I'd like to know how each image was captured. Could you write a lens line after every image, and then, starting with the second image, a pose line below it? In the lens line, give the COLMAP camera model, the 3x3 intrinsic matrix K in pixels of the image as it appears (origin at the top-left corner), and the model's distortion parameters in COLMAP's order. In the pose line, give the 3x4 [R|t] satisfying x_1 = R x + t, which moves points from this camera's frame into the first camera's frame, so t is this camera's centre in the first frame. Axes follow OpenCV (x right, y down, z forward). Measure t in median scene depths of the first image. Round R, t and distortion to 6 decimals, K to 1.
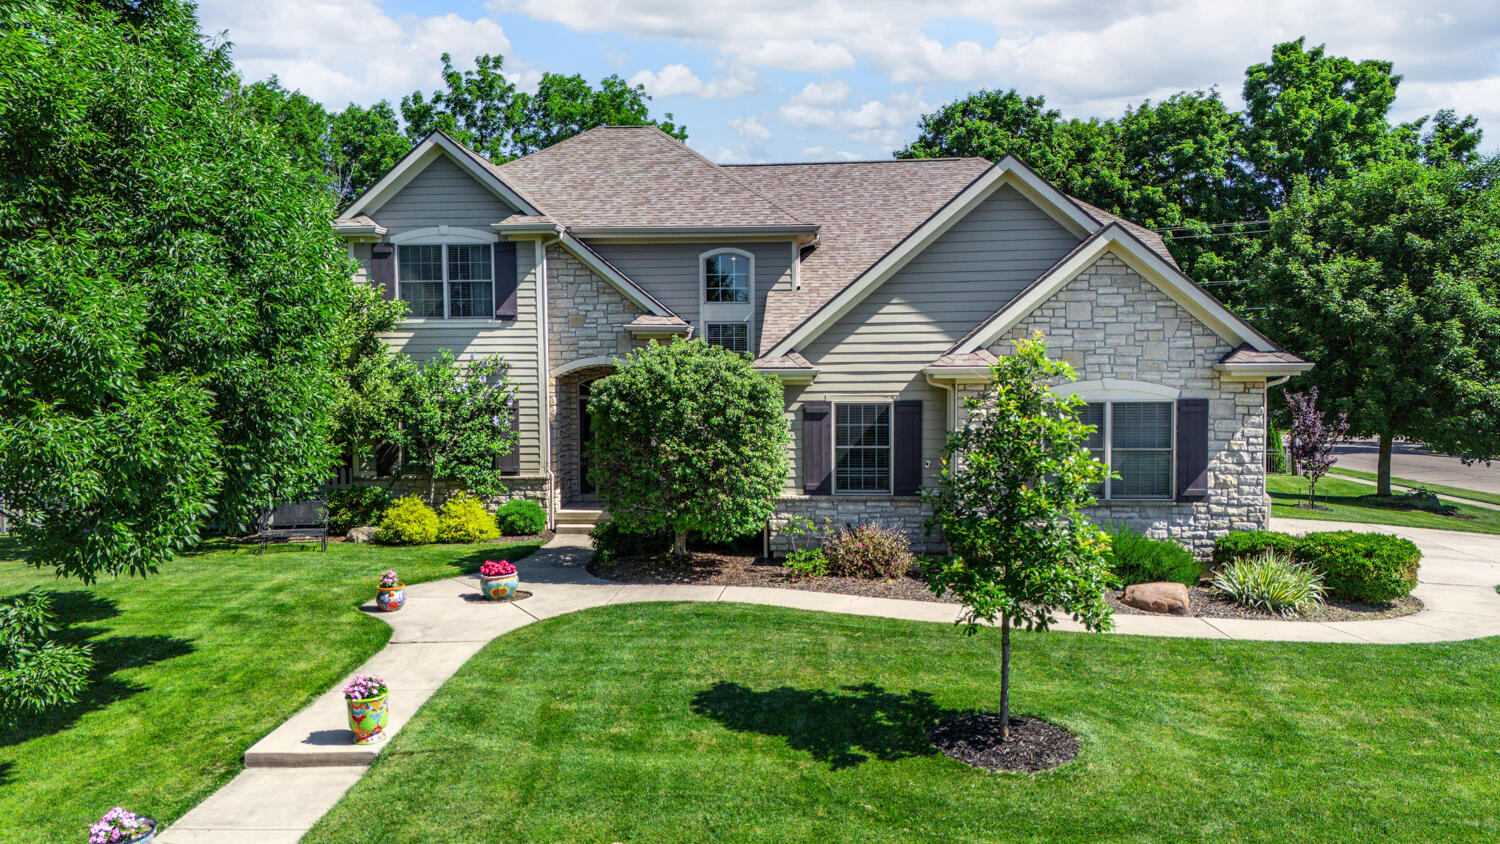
lens RADIAL K [[1147.6, 0, 757.2], [0, 1147.6, 429.5], [0, 0, 1]] dist [0.065405, -0.073967]
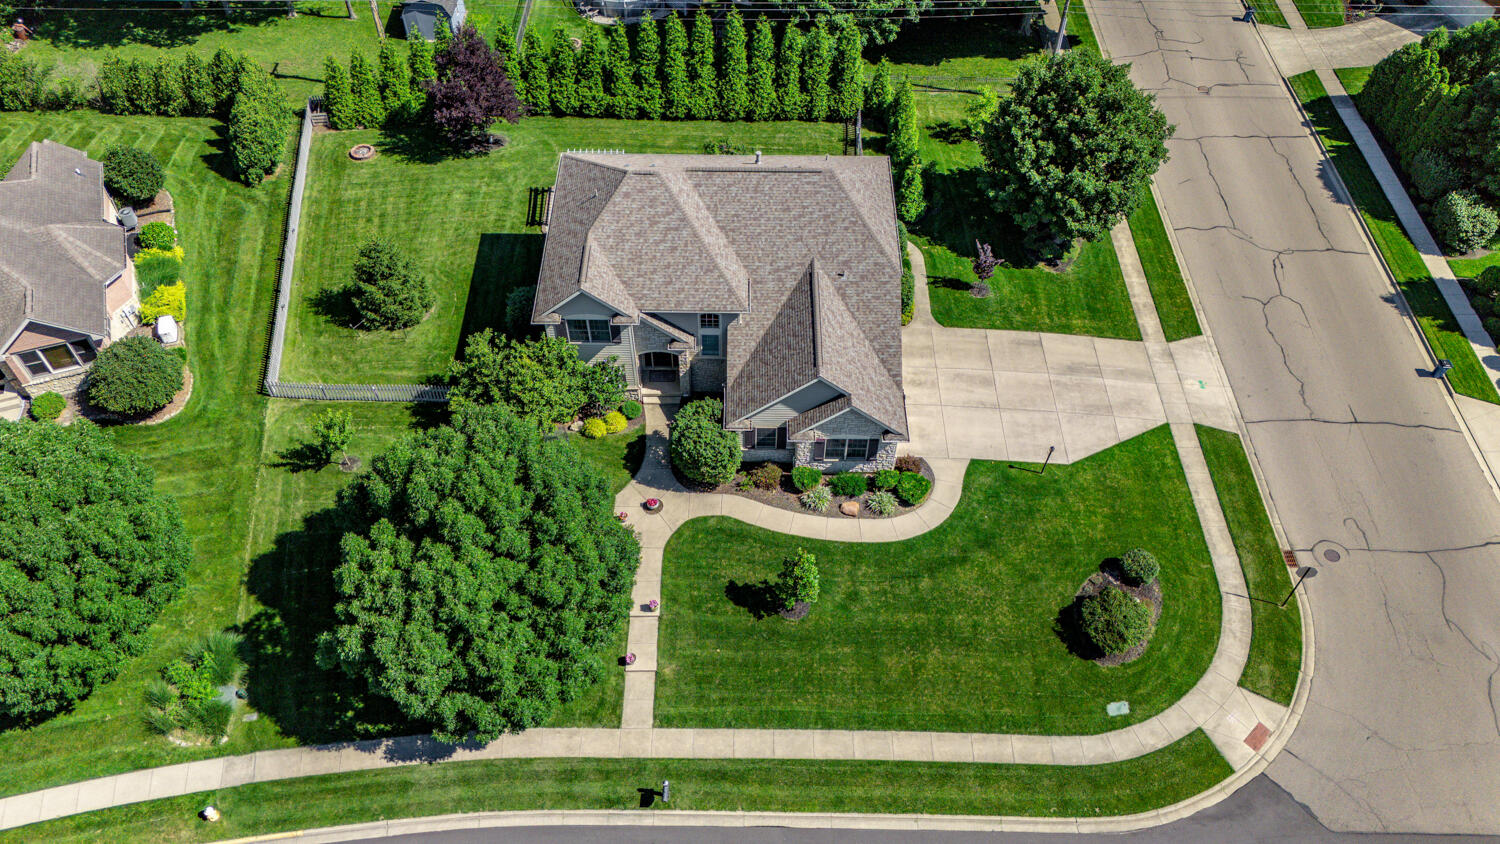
lens RADIAL K [[1147.6, 0, 757.2], [0, 1147.6, 429.5], [0, 0, 1]] dist [0.065405, -0.073967]
pose [[0.996173, -0.053076, 0.069449, -0.135312], [-0.016039, 0.670048, 0.742145, -2.253611], [-0.085924, -0.740418, 0.666632, -0.960198]]
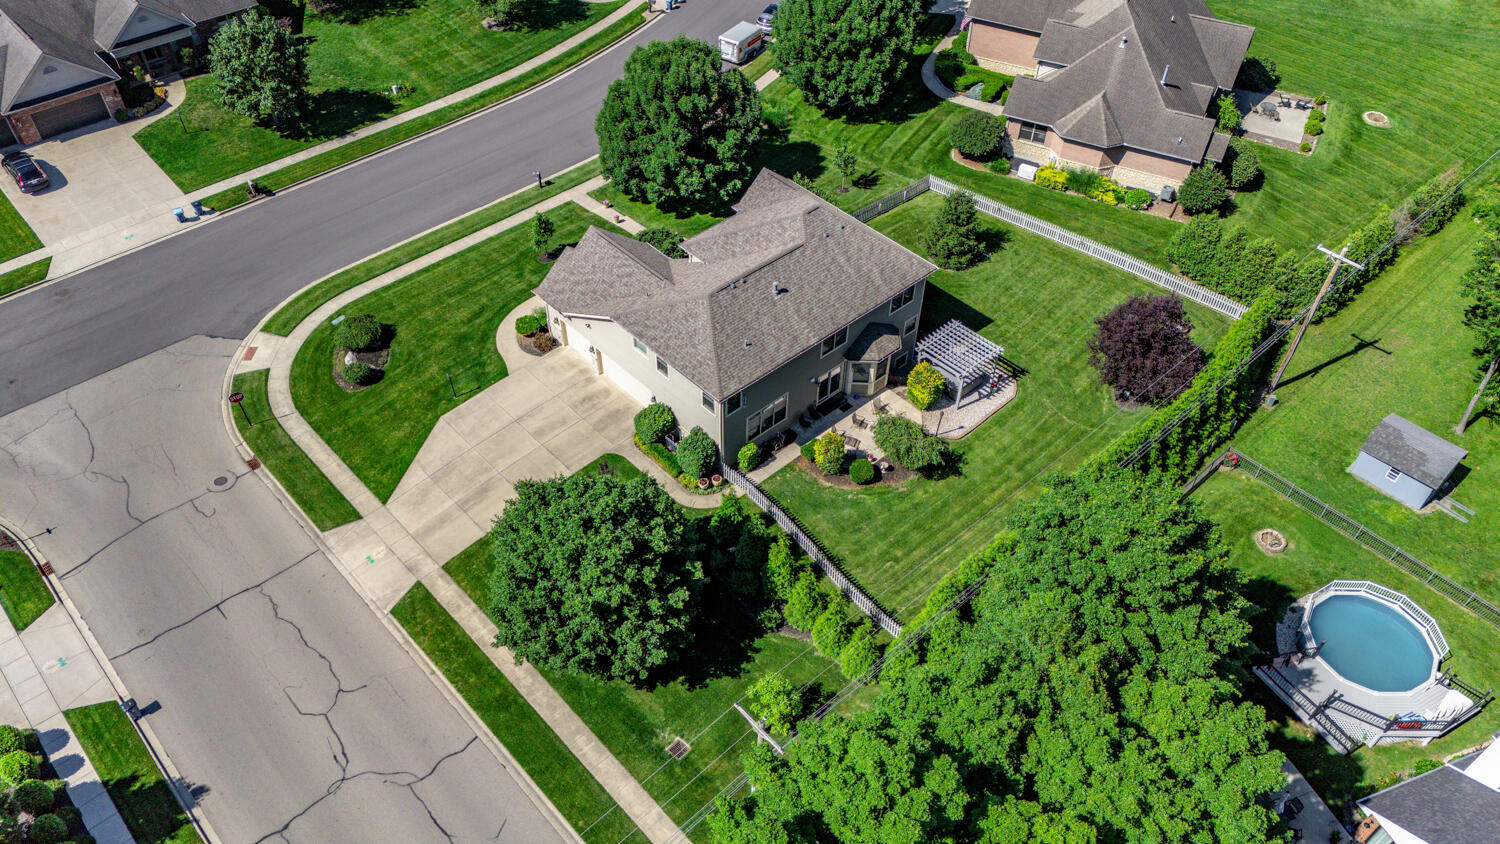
lens RADIAL K [[1160.4, 0, 708.0], [0, 1160.4, 368.1], [0, 0, 1]] dist [0.069394, -0.083317]
pose [[-0.691729, 0.489030, -0.531376, 2.306484], [-0.023405, 0.720249, 0.693320, -2.660270], [0.721778, 0.492026, -0.486771, 3.467591]]
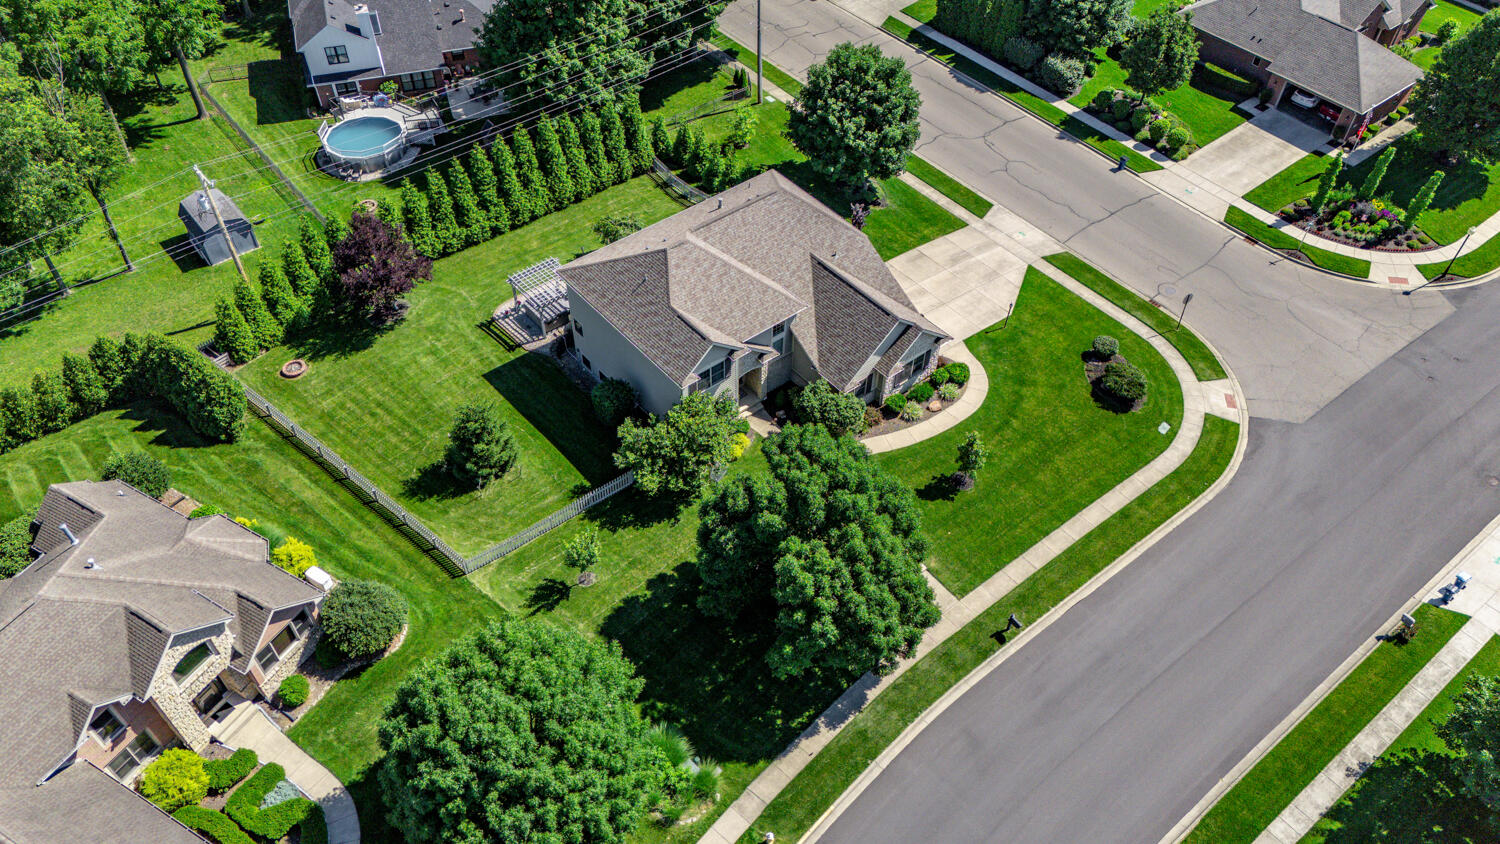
lens RADIAL K [[1208.5, 0, 754.8], [0, 1208.5, 401.2], [0, 0, 1]] dist [0.078216, -0.096428]
pose [[0.709156, -0.480609, 0.515861, -2.287199], [-0.012060, 0.723289, 0.690440, -2.769009], [-0.704949, -0.495851, 0.507128, -0.794342]]
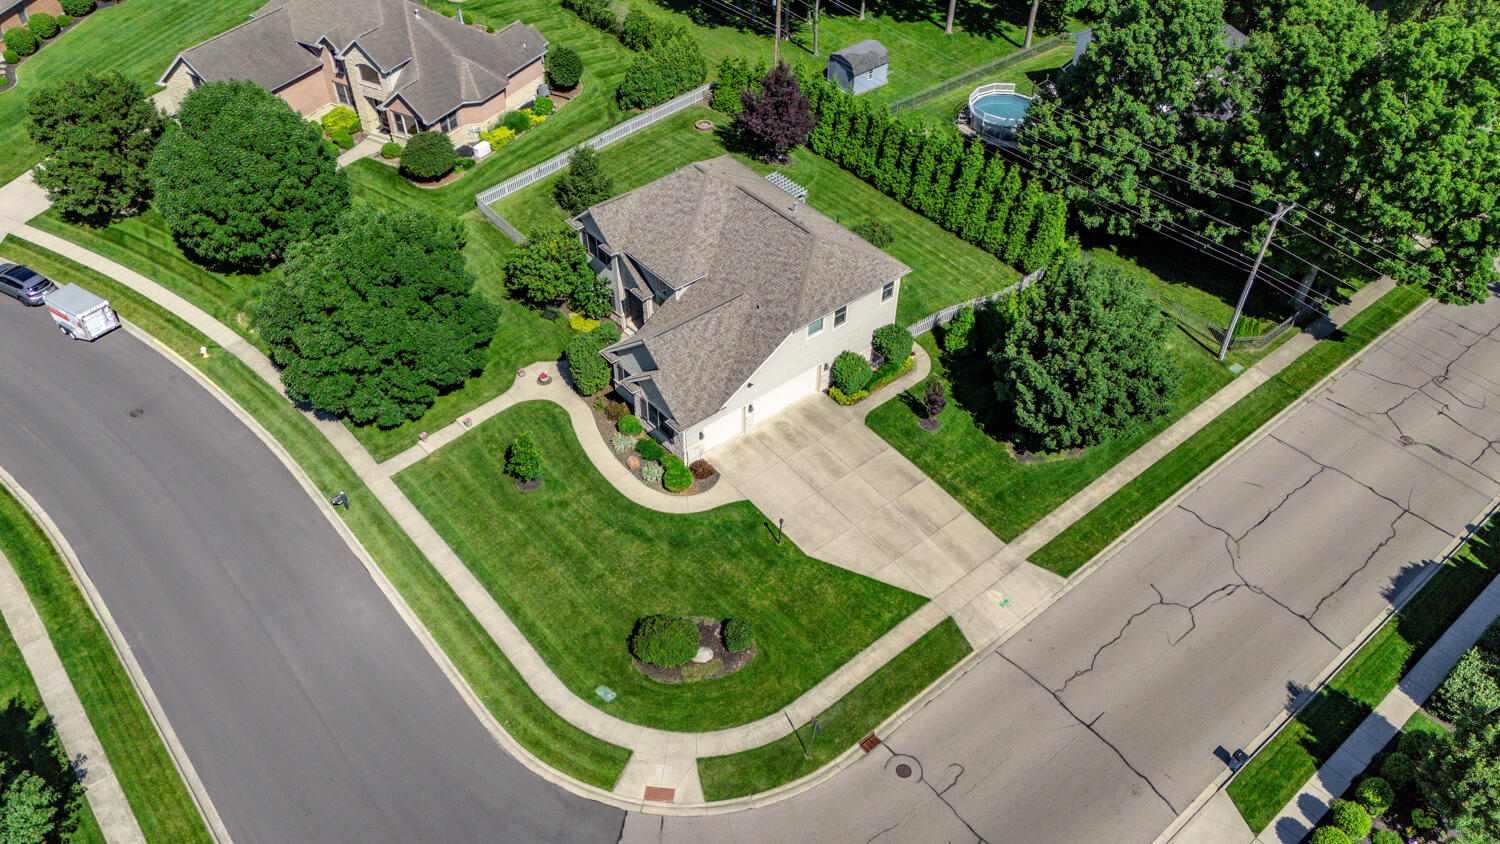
lens RADIAL K [[1208.5, 0, 754.8], [0, 1208.5, 401.2], [0, 0, 1]] dist [0.078216, -0.096428]
pose [[0.702199, 0.472207, -0.532857, 2.507207], [-0.030701, 0.767801, 0.639952, -2.451303], [0.711318, -0.433015, 0.553646, -0.857877]]
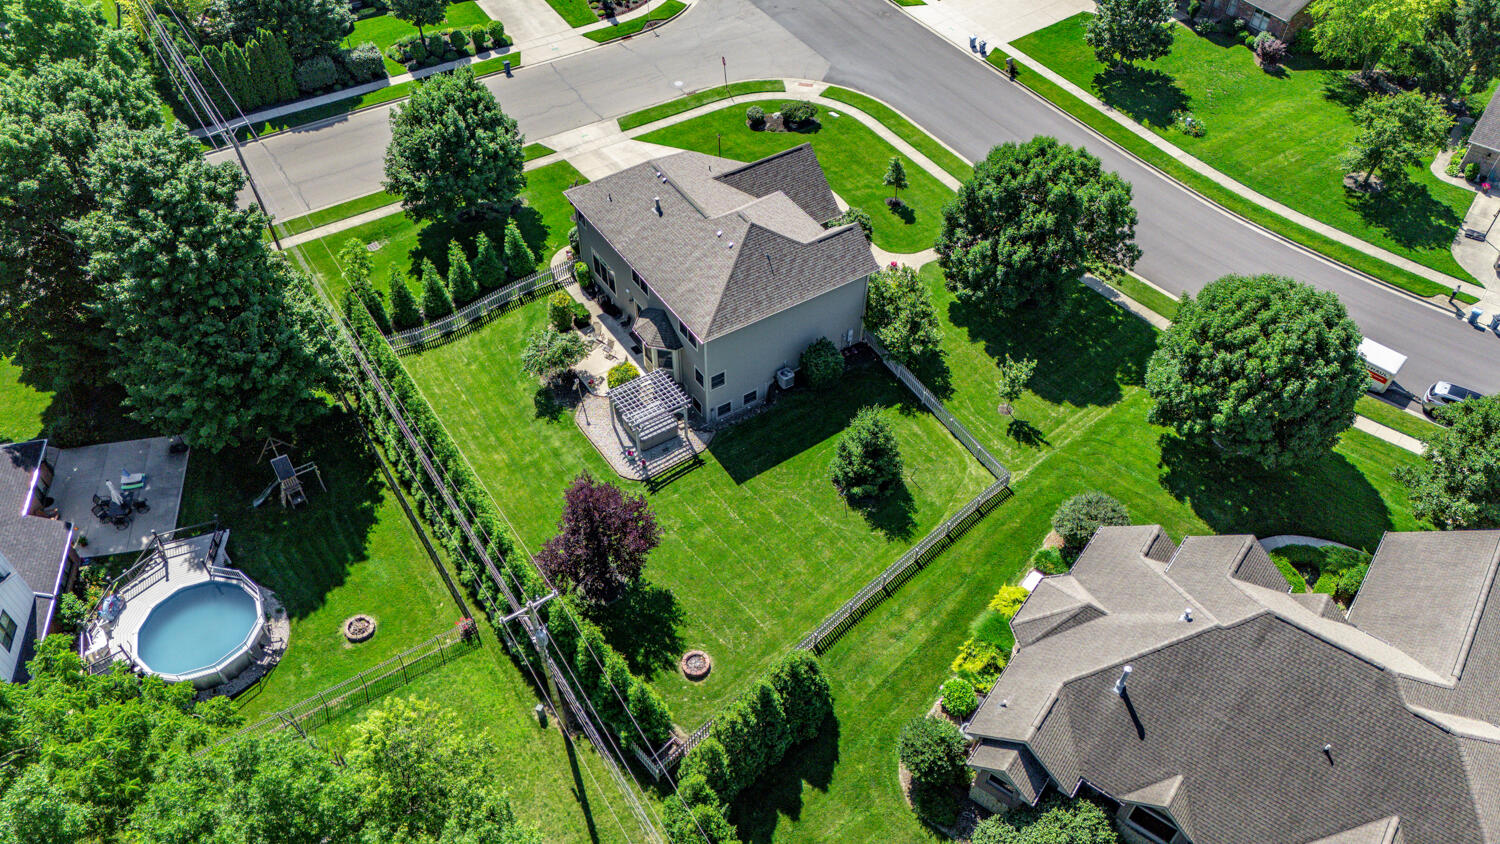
lens RADIAL K [[1187.0, 0, 806.1], [0, 1187.0, 364.4], [0, 0, 1]] dist [0.075878, -0.090341]
pose [[-0.634839, -0.531084, 0.561186, -2.793490], [0.007114, 0.722269, 0.691575, -2.792460], [-0.772612, 0.443031, -0.454747, 3.468122]]
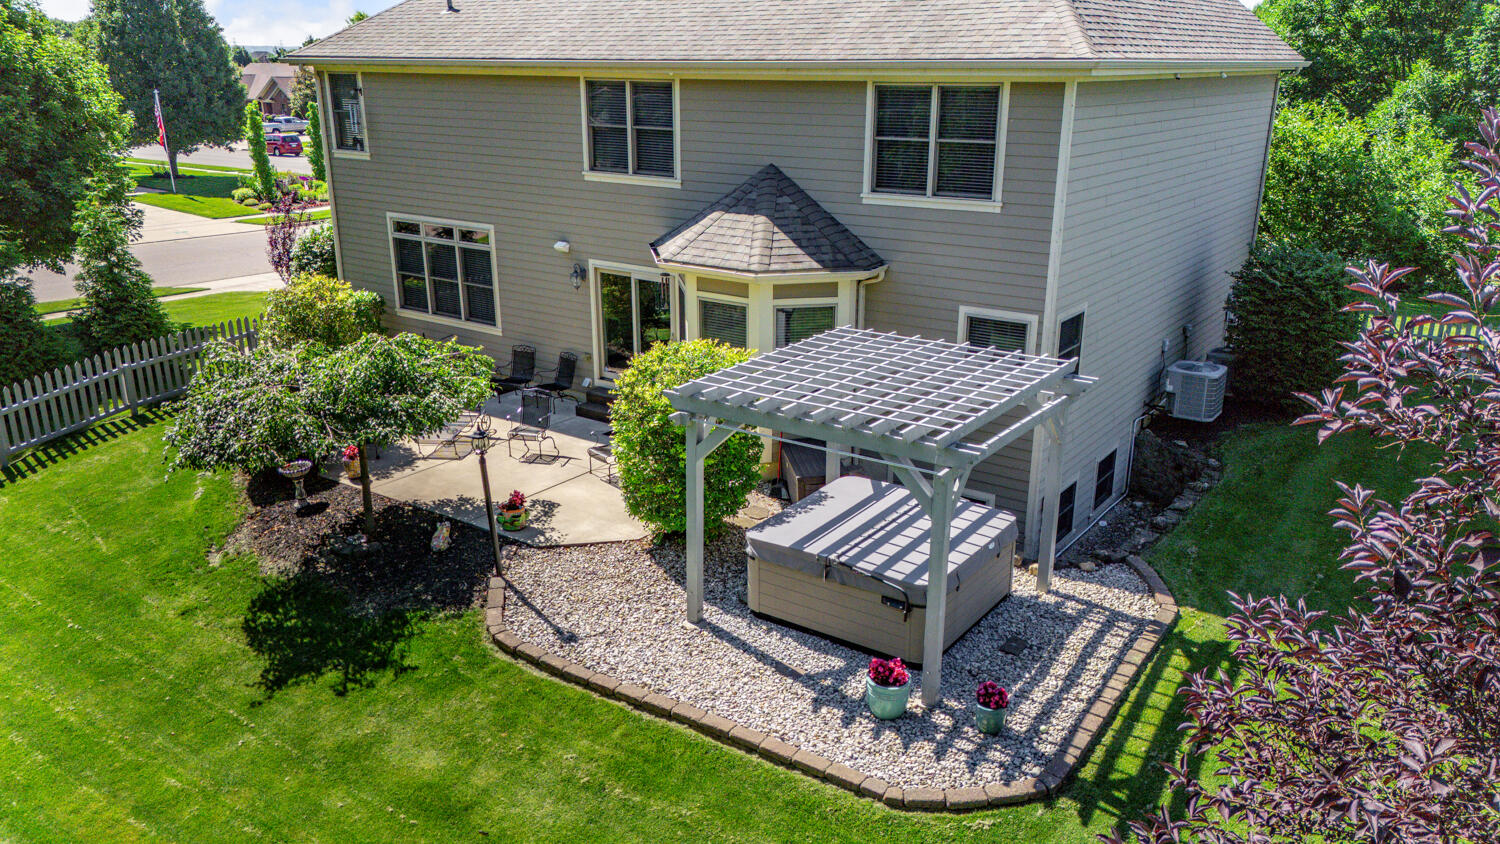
lens RADIAL K [[1147.6, 0, 757.2], [0, 1147.6, 429.5], [0, 0, 1]] dist [0.065405, -0.073967]
pose [[-0.860603, -0.151746, 0.486143, -0.655251], [0.025208, 0.940714, 0.338262, -0.280151], [-0.508652, 0.303364, -0.805757, 2.813184]]
